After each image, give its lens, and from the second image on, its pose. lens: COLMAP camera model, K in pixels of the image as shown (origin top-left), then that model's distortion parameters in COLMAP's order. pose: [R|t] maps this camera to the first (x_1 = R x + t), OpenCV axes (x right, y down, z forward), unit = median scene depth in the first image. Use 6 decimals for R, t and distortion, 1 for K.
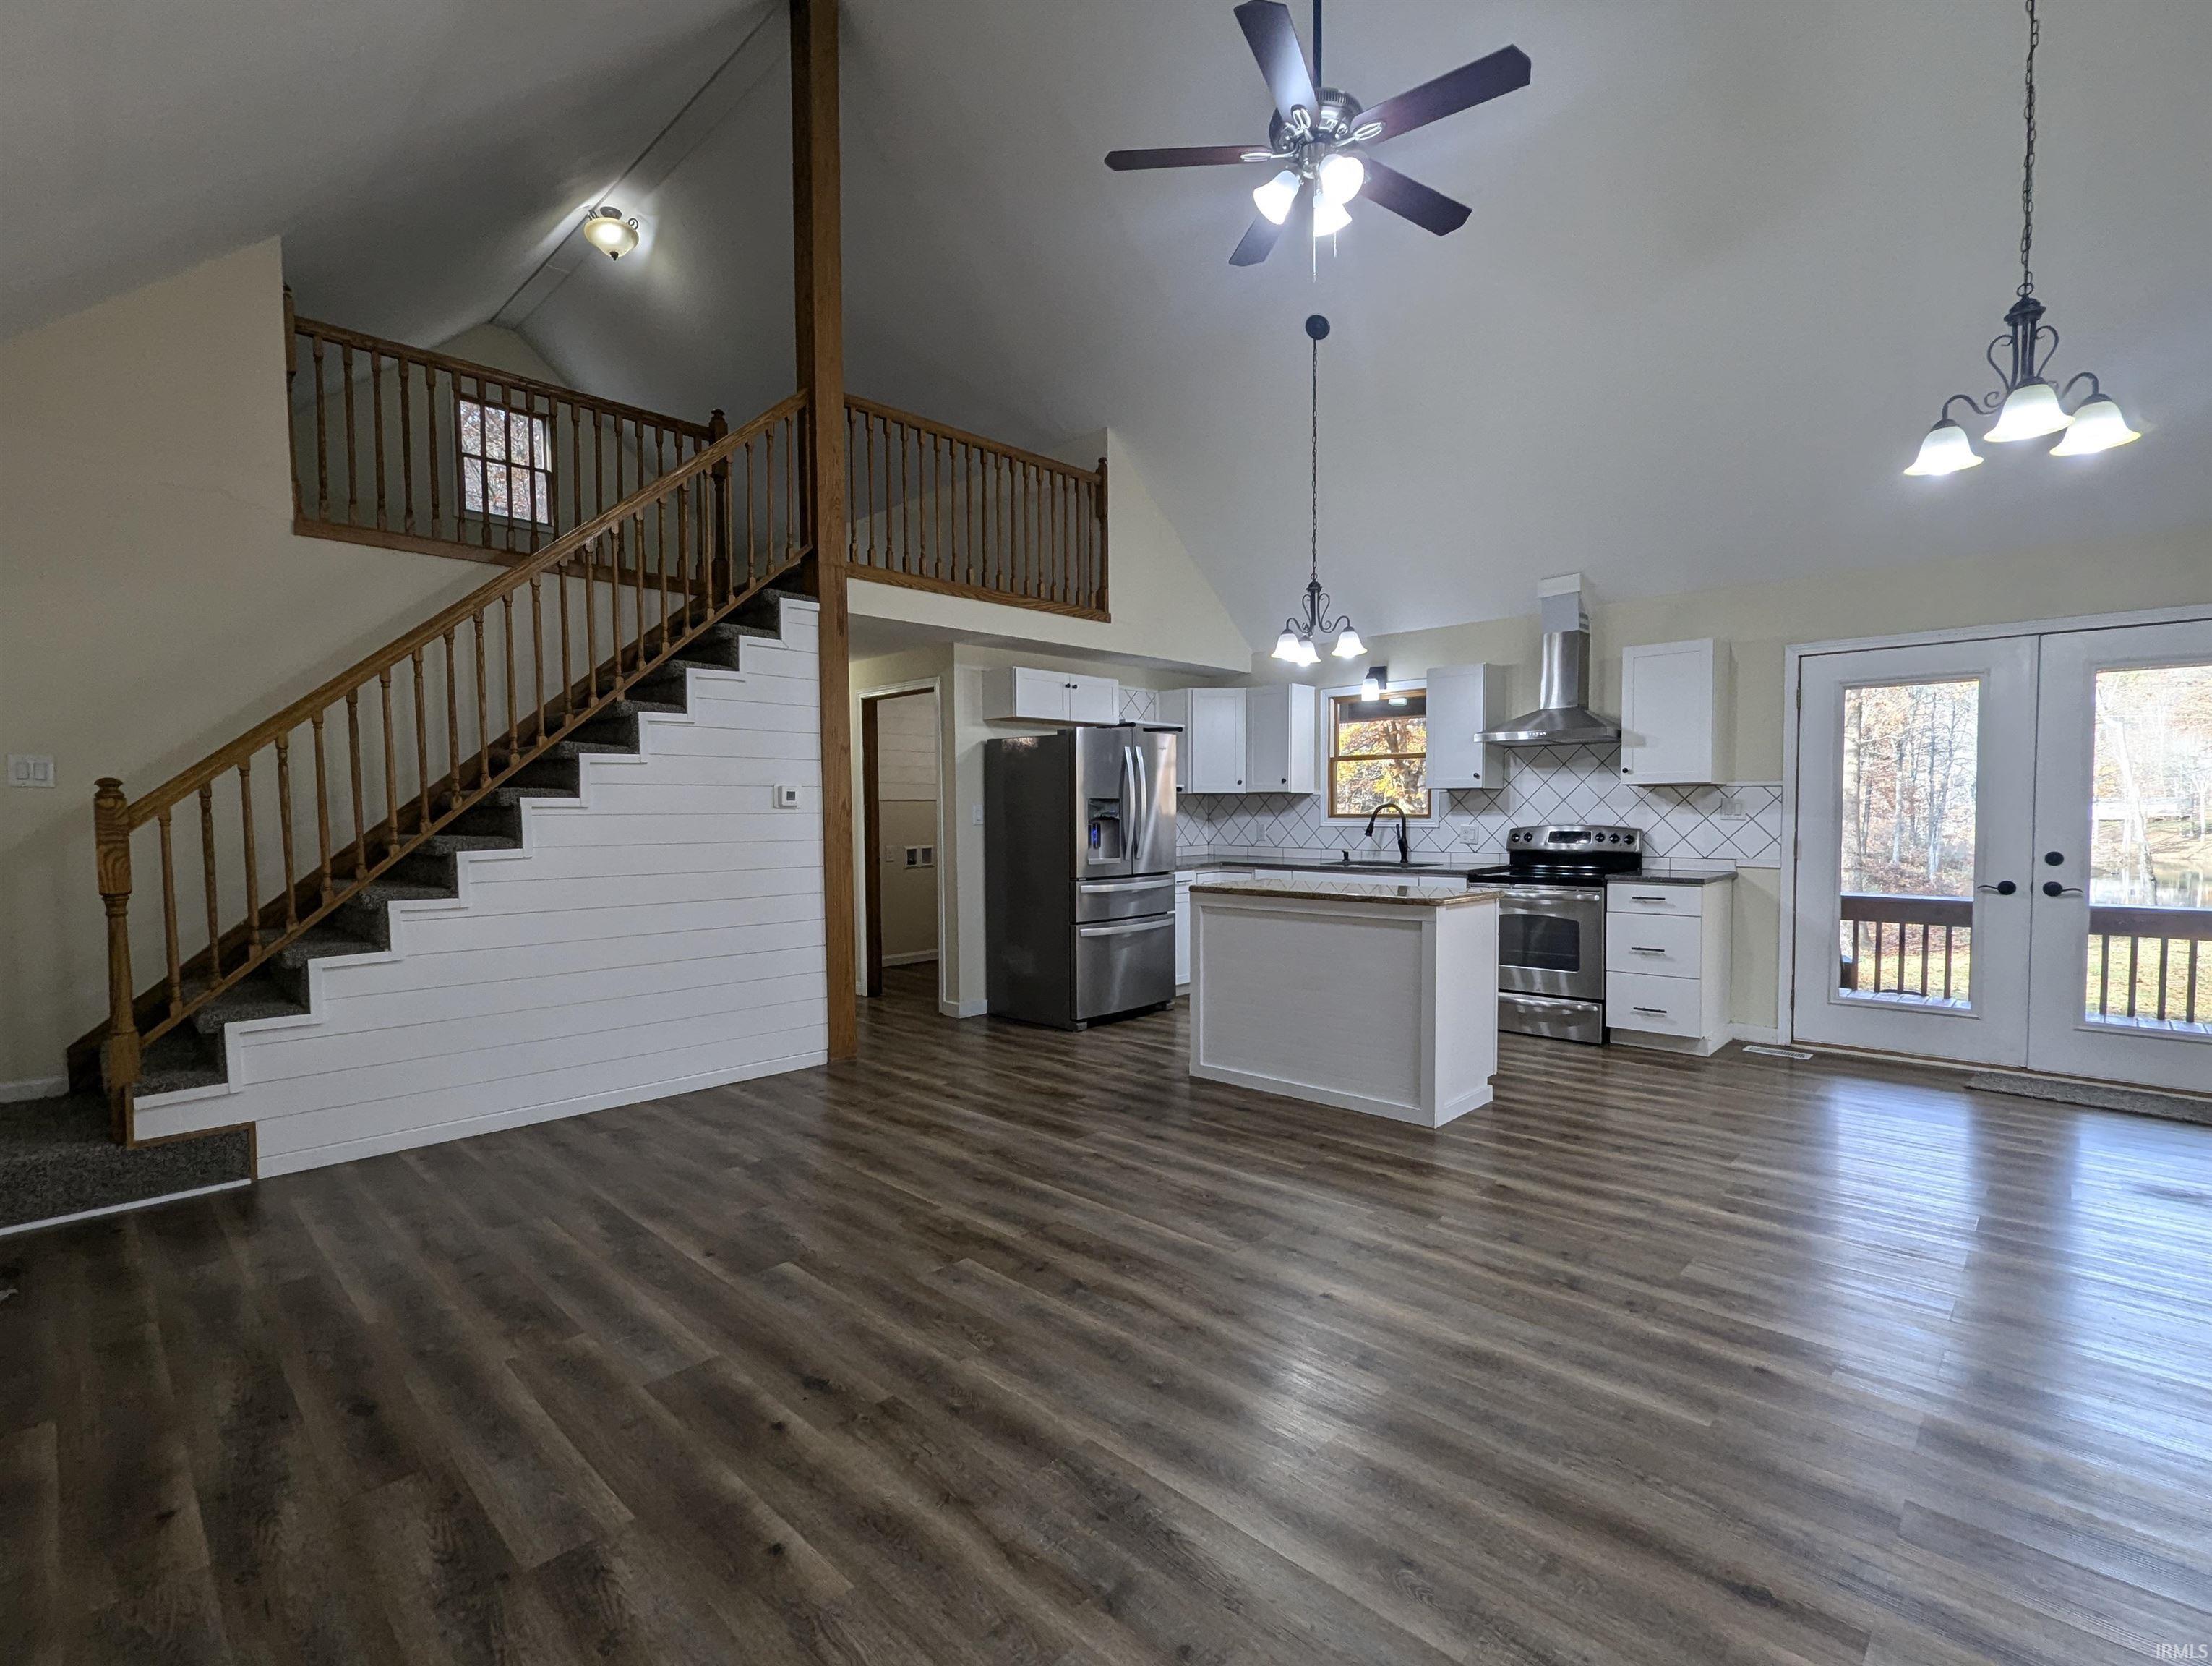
lens RADIAL K [[1026.3, 0, 1116.7], [0, 1026.3, 848.5], [0, 0, 1]] dist [-0.000603, -0.000048]
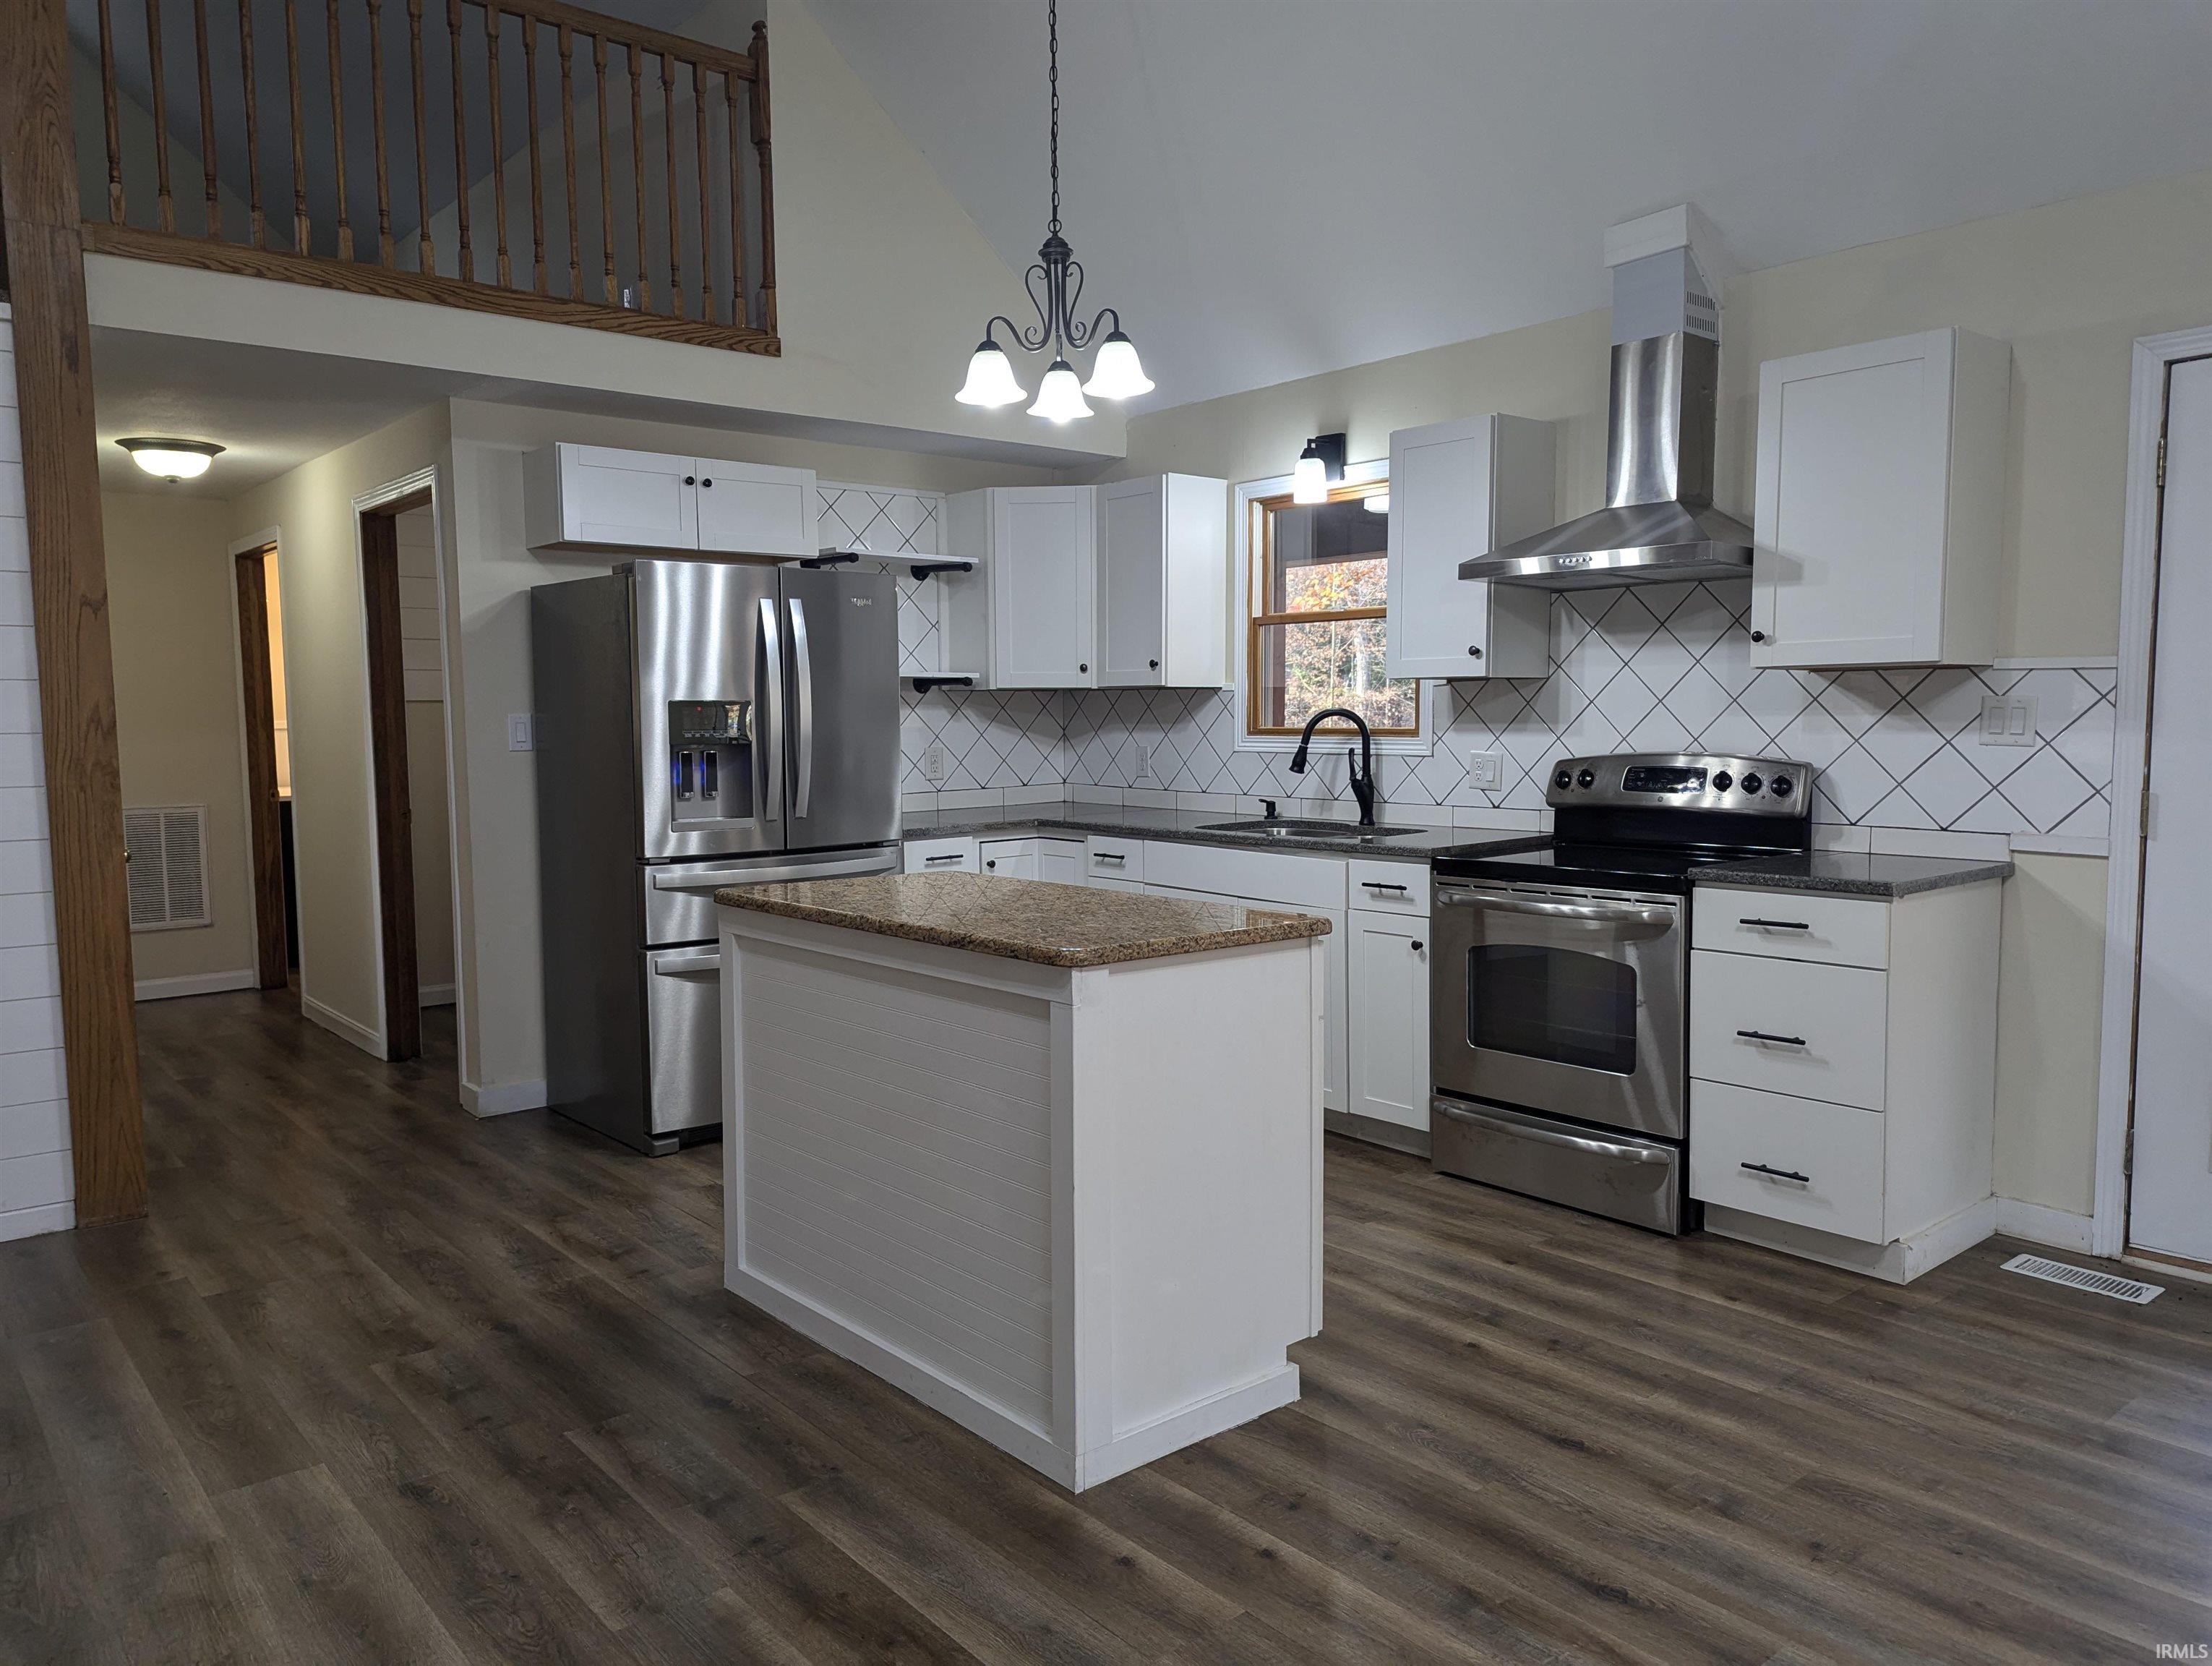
lens RADIAL K [[1549.4, 0, 1088.8], [0, 1549.4, 831.5], [0, 0, 1]] dist [0.071088, -0.067987]
pose [[0.993311, 0.006646, -0.115278, 0.271244], [-0.001773, 0.999102, 0.042329, -0.017795], [0.115456, -0.041841, 0.992431, 0.262725]]
